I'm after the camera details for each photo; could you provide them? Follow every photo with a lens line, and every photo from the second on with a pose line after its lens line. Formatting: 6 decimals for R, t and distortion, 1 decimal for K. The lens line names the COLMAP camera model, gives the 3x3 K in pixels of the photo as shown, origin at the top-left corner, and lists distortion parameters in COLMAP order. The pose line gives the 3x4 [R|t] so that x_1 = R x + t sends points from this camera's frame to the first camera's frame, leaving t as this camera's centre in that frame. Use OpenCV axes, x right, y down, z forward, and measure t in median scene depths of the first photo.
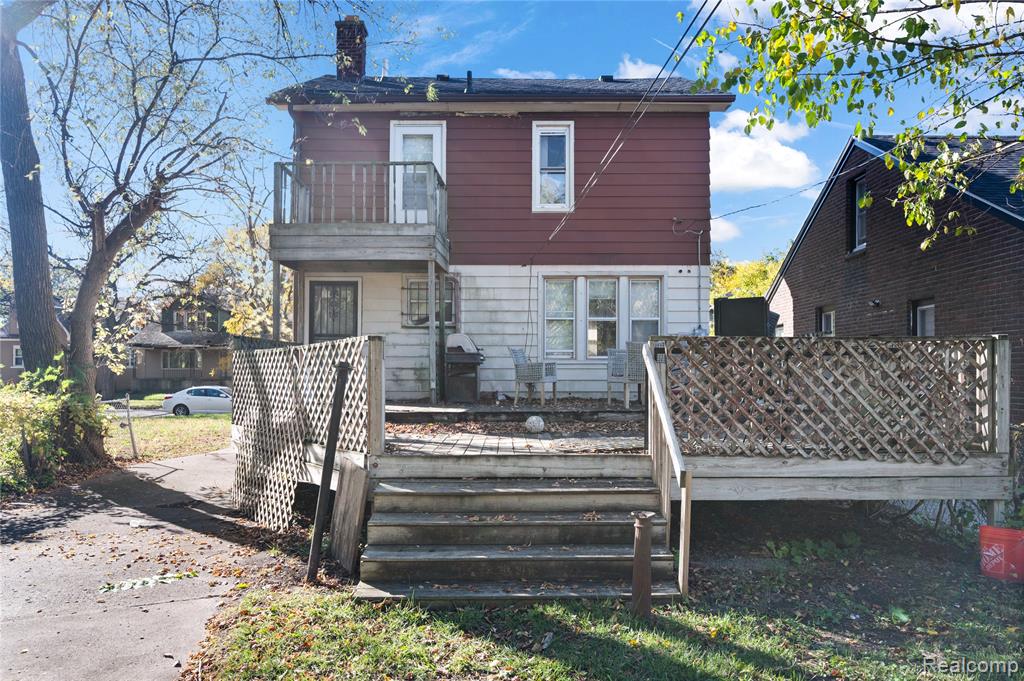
lens RADIAL K [[706.1, 0, 511.5], [0, 706.1, 364.2], [0, 0, 1]] dist [-0.001342, -0.000740]
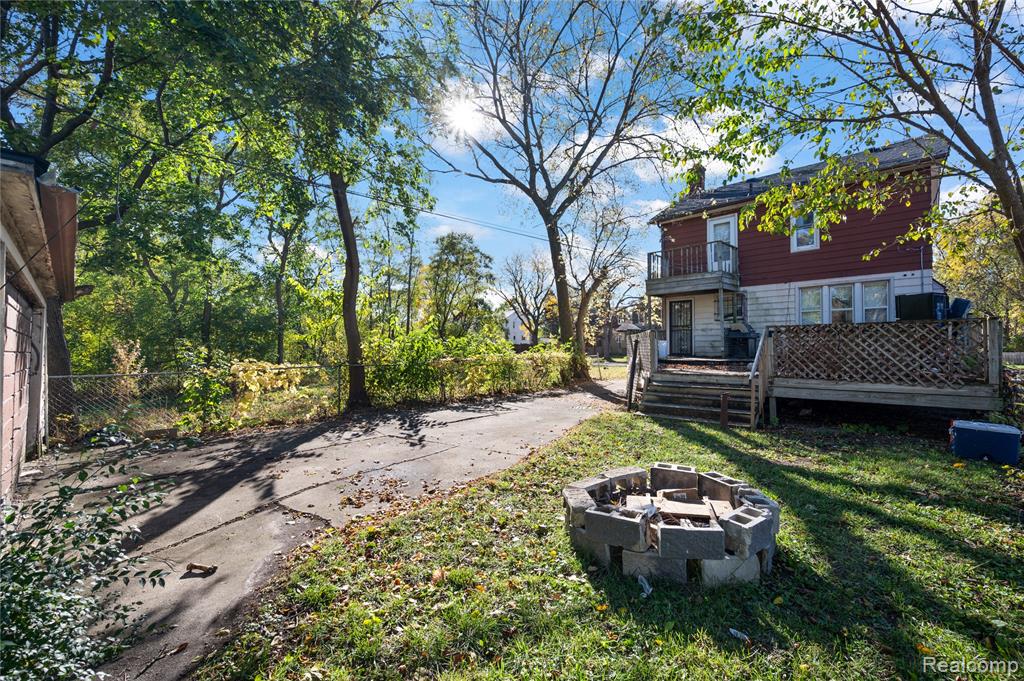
lens RADIAL K [[413.8, 0, 512.0], [0, 413.8, 340.5], [0, 0, 1]] dist [-0.000029, -0.000007]
pose [[0.723405, -0.017472, -0.690202, 0.295980], [0.019608, 0.999796, -0.004758, -0.001086], [0.690145, -0.010092, 0.723601, -0.316216]]
